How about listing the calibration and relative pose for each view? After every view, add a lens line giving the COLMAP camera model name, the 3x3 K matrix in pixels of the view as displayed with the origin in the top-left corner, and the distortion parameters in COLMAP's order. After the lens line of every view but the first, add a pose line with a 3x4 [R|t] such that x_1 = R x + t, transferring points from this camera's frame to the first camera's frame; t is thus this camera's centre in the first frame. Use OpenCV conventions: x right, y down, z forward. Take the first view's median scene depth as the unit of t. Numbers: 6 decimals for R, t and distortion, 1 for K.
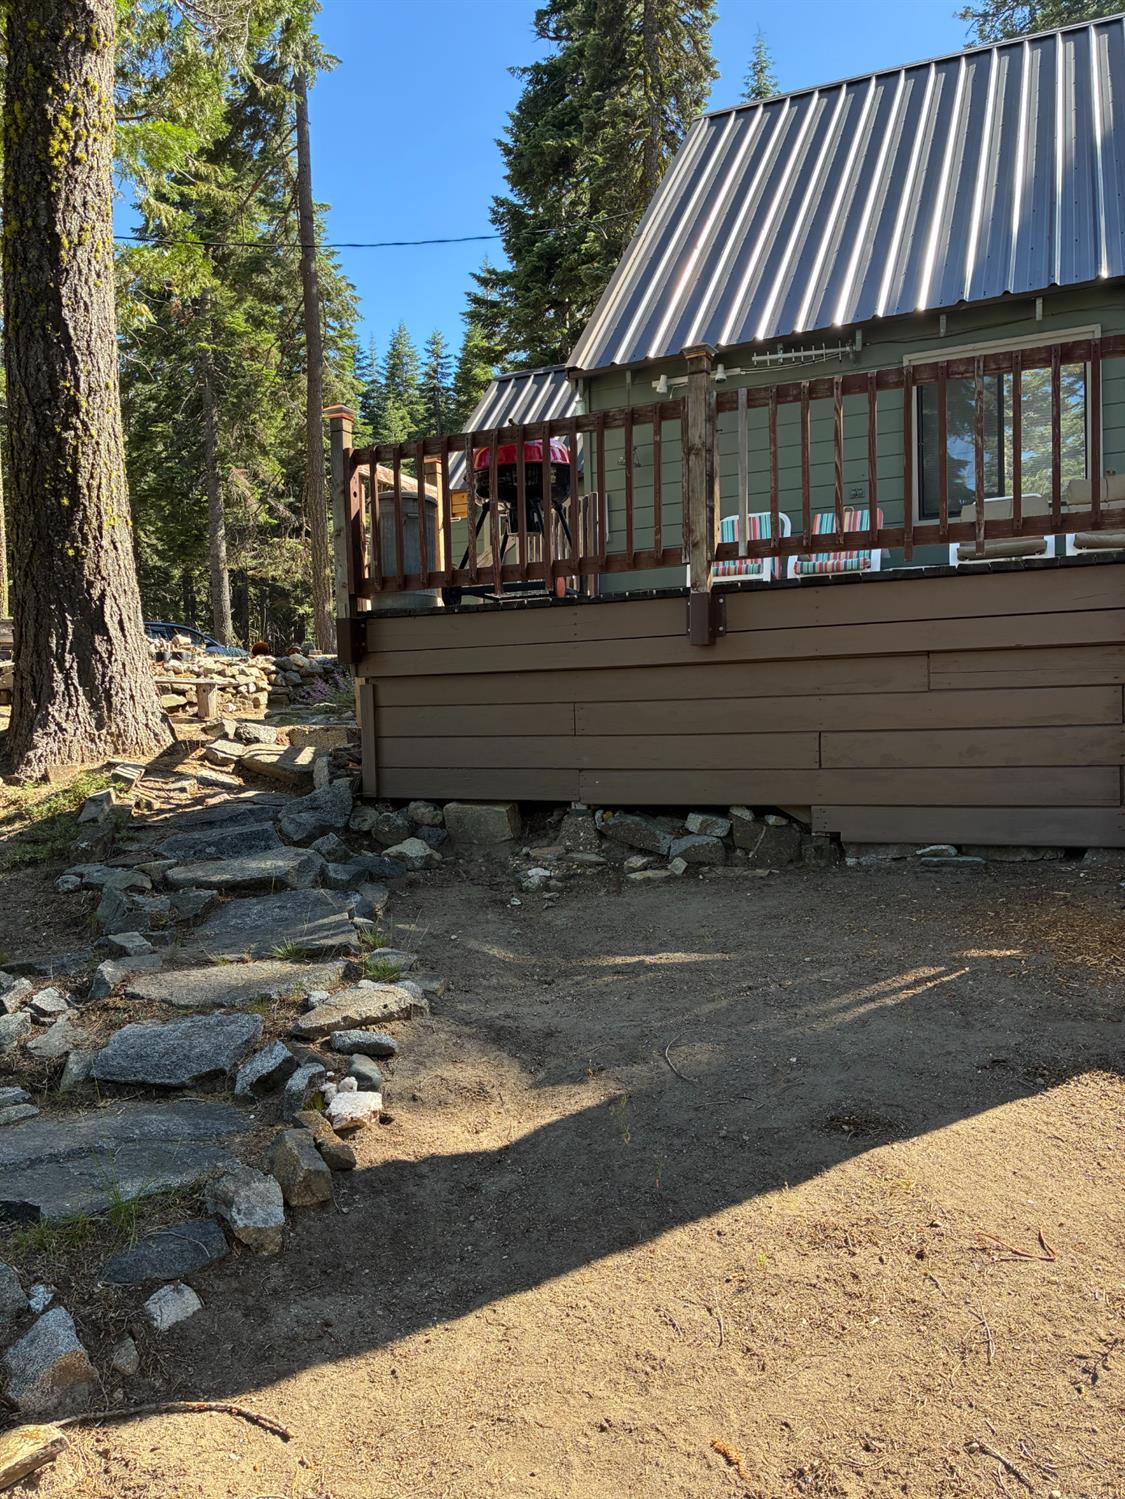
lens RADIAL K [[1129.6, 0, 549.6], [0, 1129.6, 760.2], [0, 0, 1]] dist [0.007660, -0.000614]
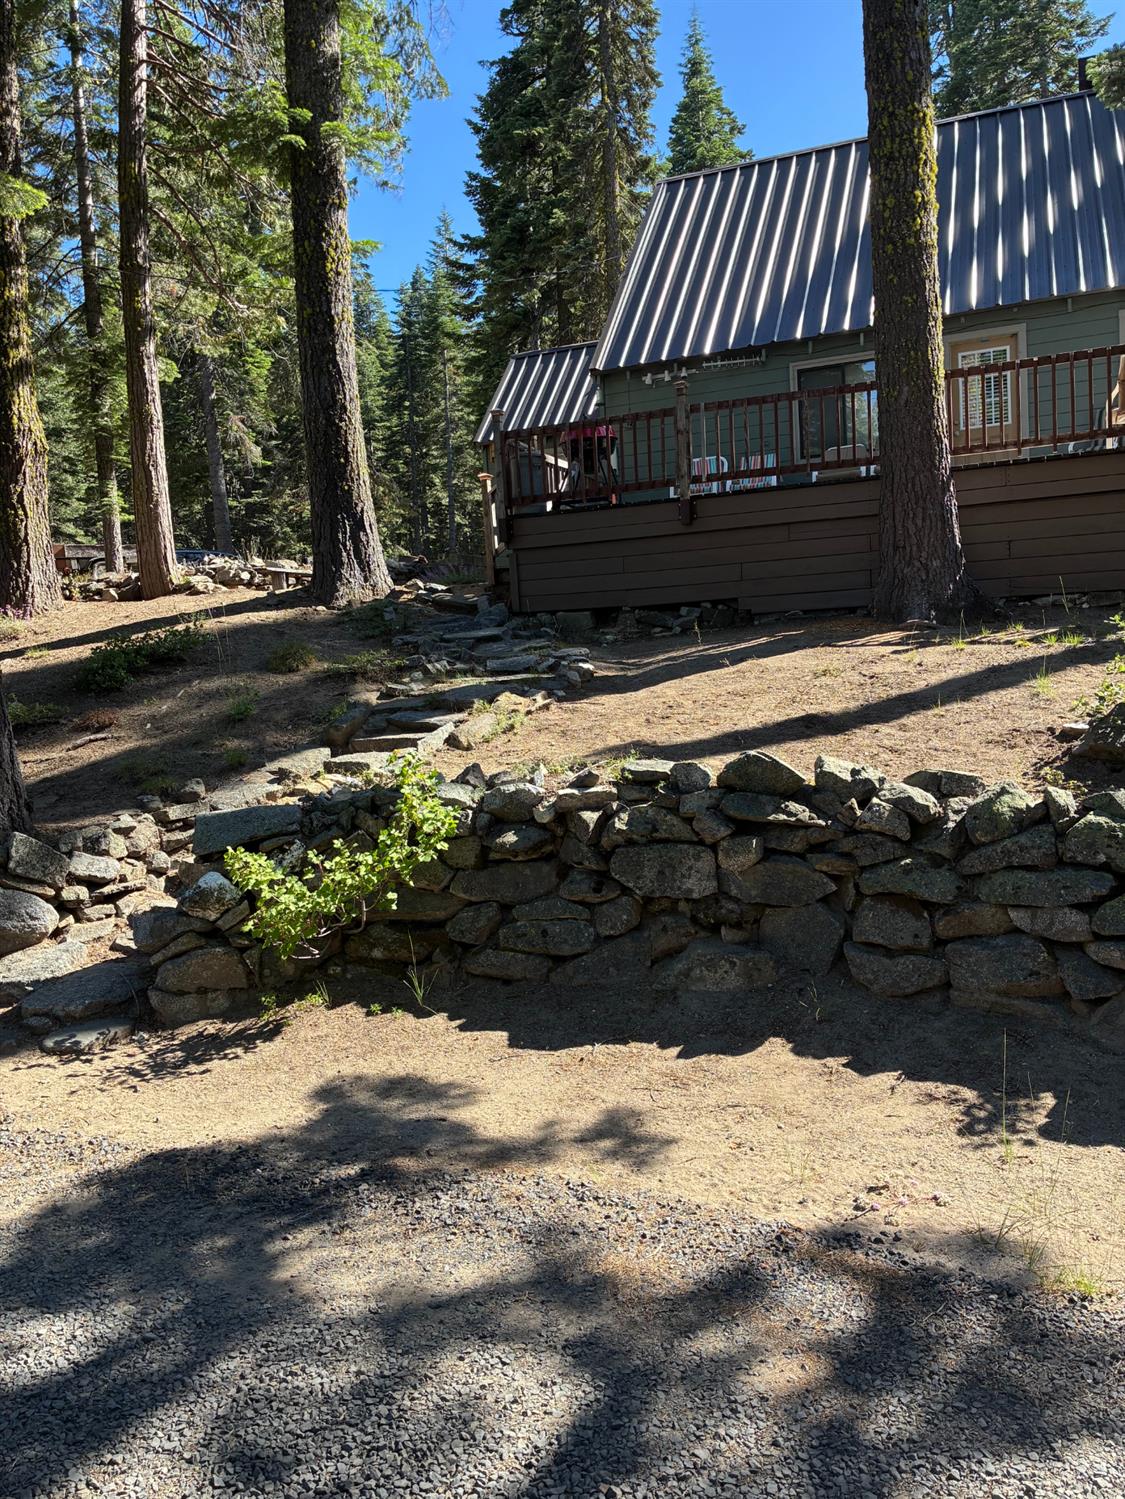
lens RADIAL K [[1148.6, 0, 562.5], [0, 1148.6, 749.5], [0, 0, 1]] dist [0.037642, -0.045675]
pose [[0.997792, -0.034013, 0.057049, -0.188006], [0.031508, 0.998524, 0.044240, 0.174239], [-0.058469, -0.042345, 0.997391, -0.931887]]
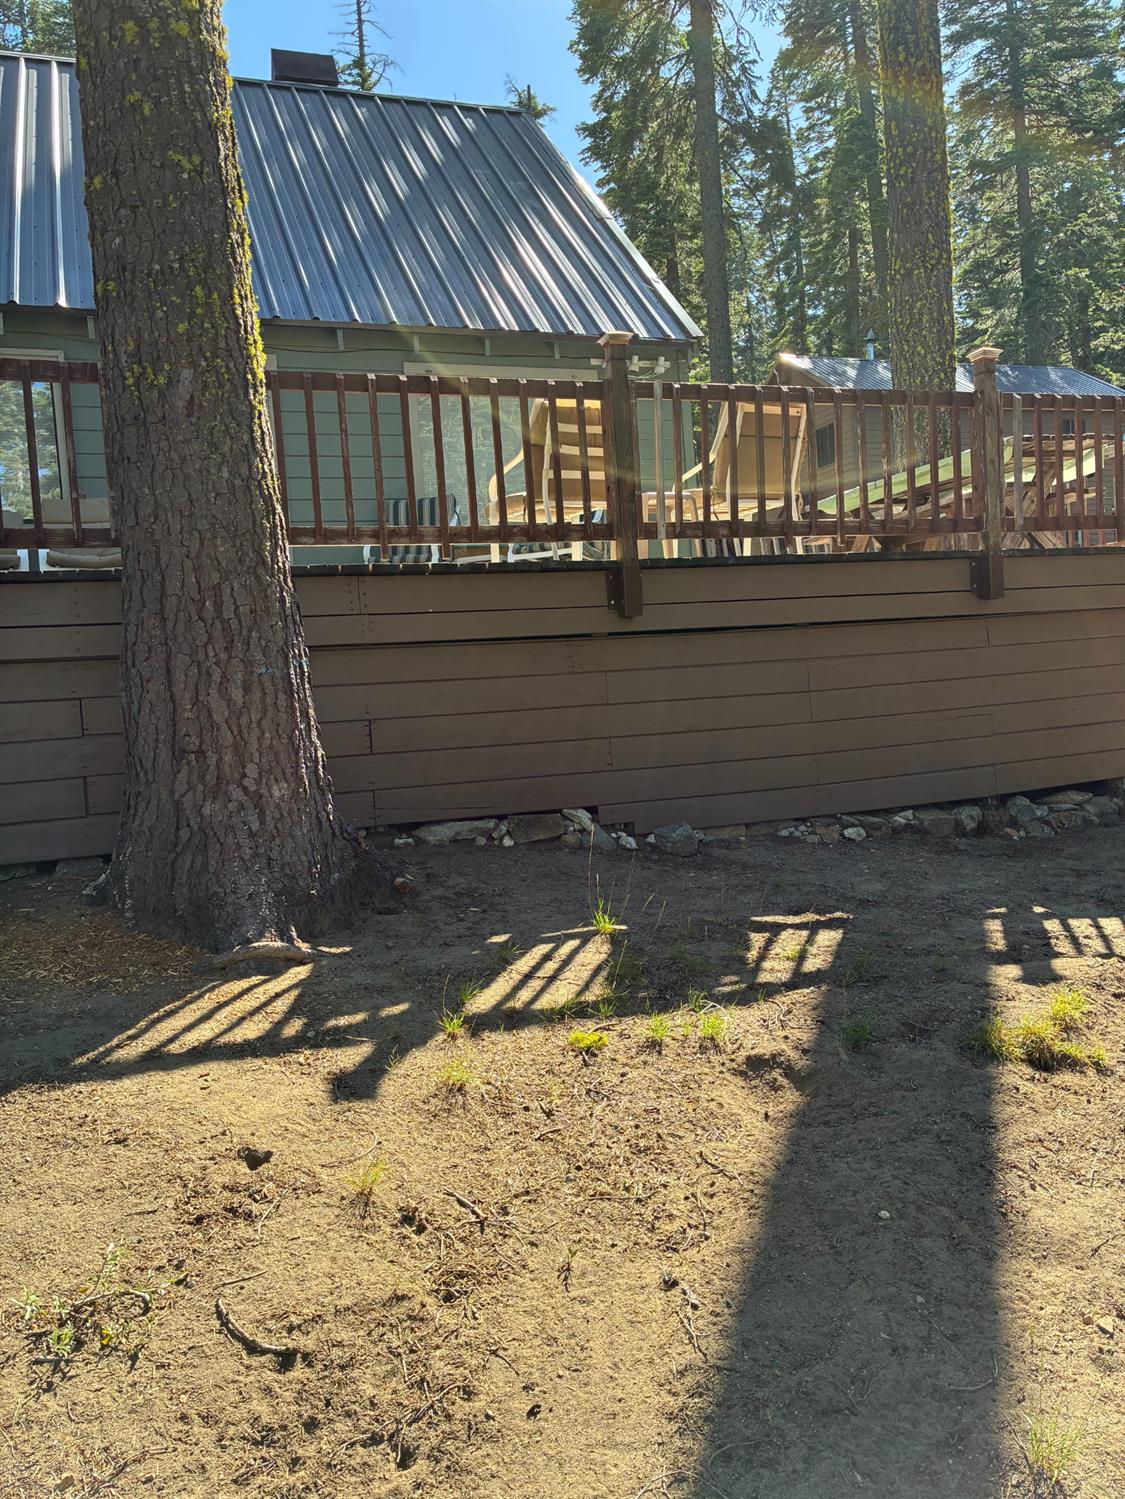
lens RADIAL K [[1127.3, 0, 566.9], [0, 1127.3, 734.7], [0, 0, 1]] dist [0.033257, -0.048789]
pose [[0.687931, -0.045222, 0.724366, 0.043619], [0.070475, 0.997503, -0.004656, 0.001683], [-0.722346, 0.054253, 0.689400, -0.022931]]
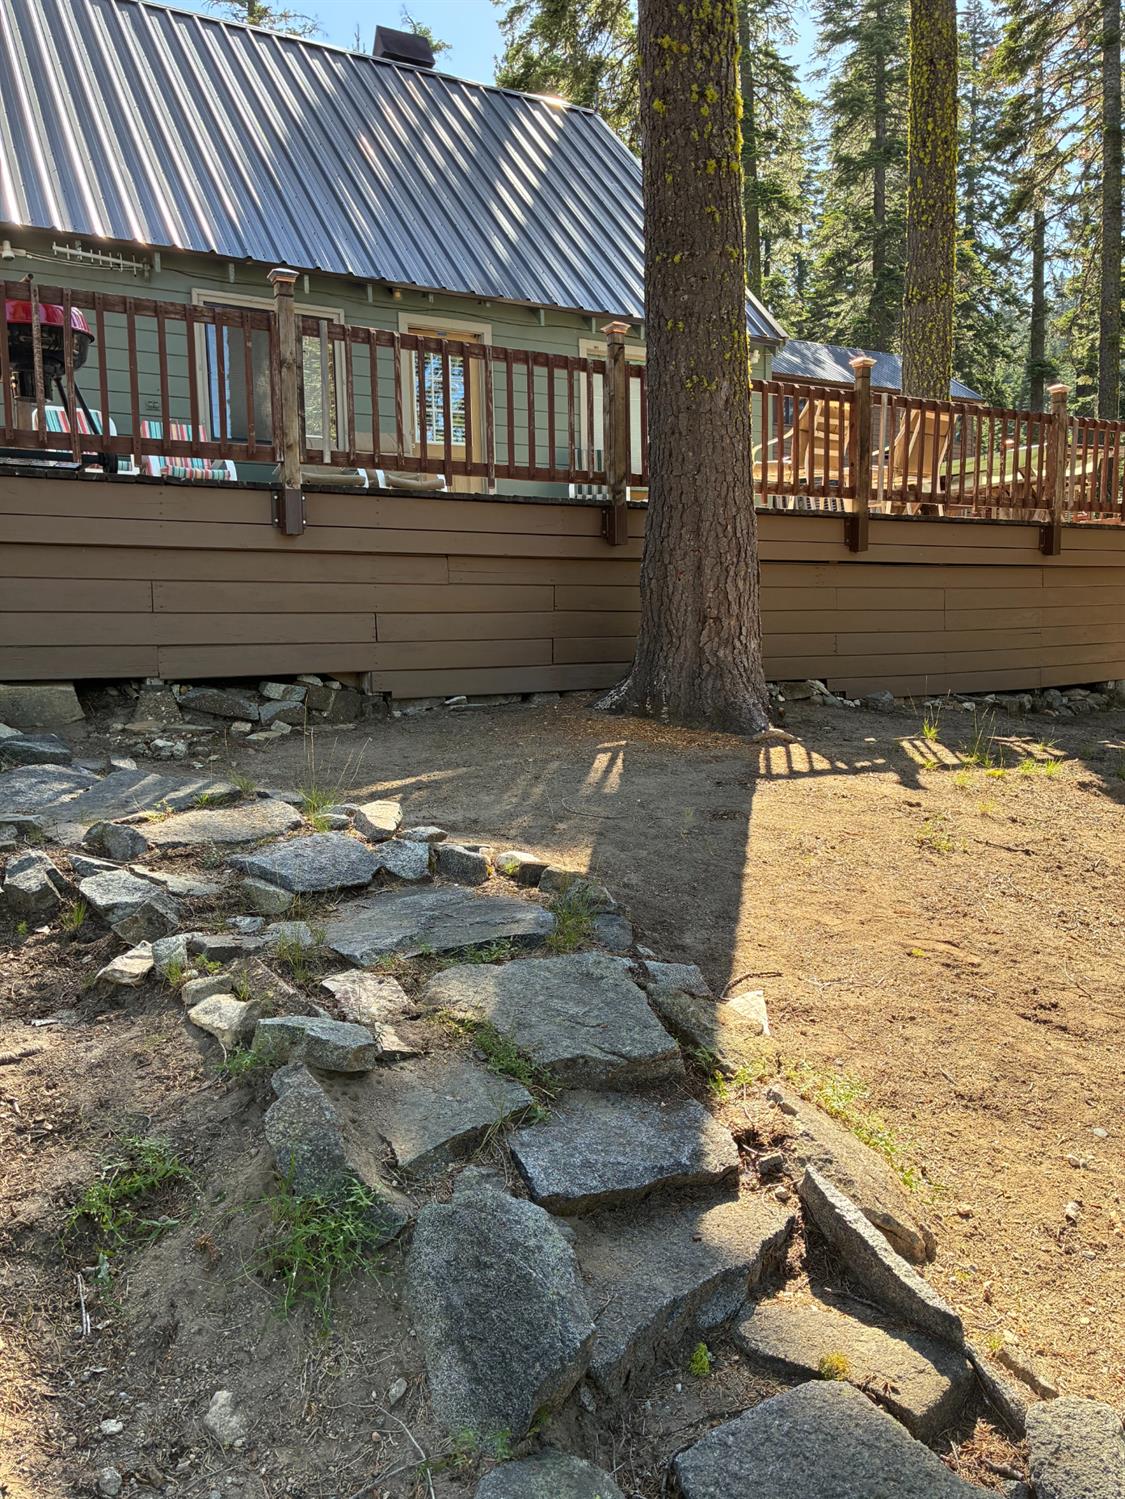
lens RADIAL K [[1116.3, 0, 562.5], [0, 1116.3, 749.5], [0, 0, 1]] dist [0.002700, -0.005424]
pose [[0.550648, -0.074623, 0.831395, -0.543997], [0.028755, 0.997101, 0.070451, 0.035823], [-0.834242, -0.014887, 0.551197, 0.105590]]
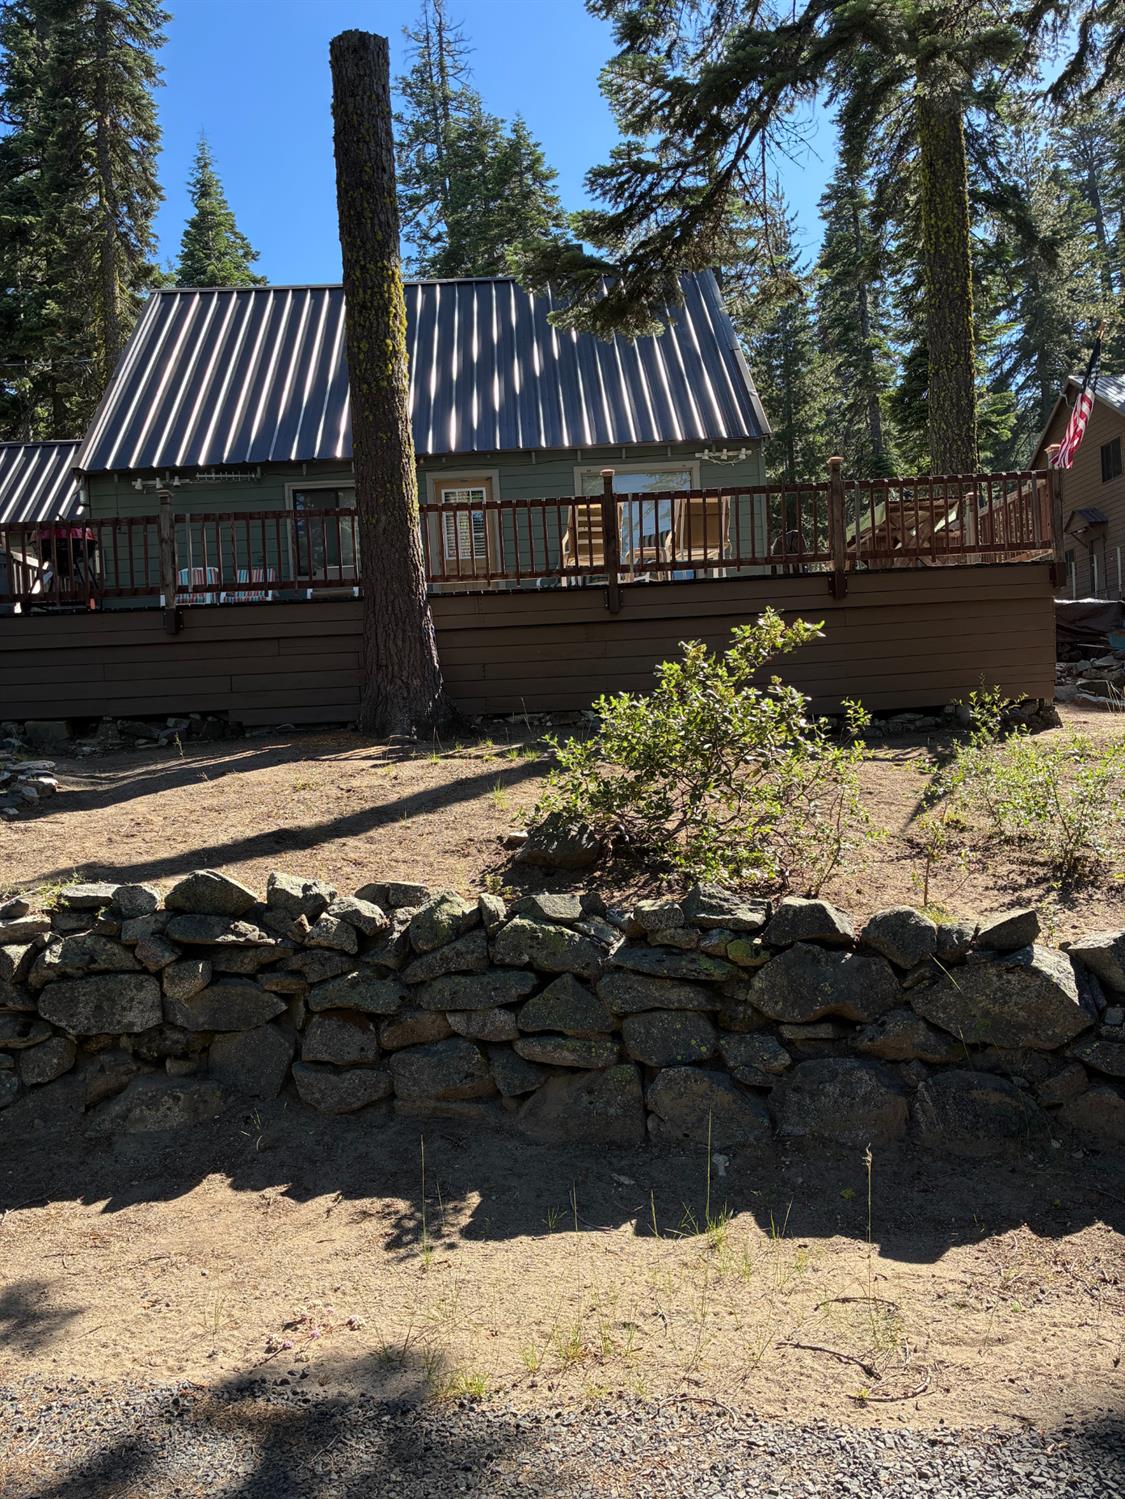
lens RADIAL K [[1141.2, 0, 562.5], [0, 1141.2, 749.5], [0, 0, 1]] dist [0.053898, -0.072706]
pose [[0.893534, -0.024694, 0.448315, -0.138307], [0.045114, 0.998371, -0.034923, 0.171232], [-0.446723, 0.051430, 0.893193, -0.945130]]
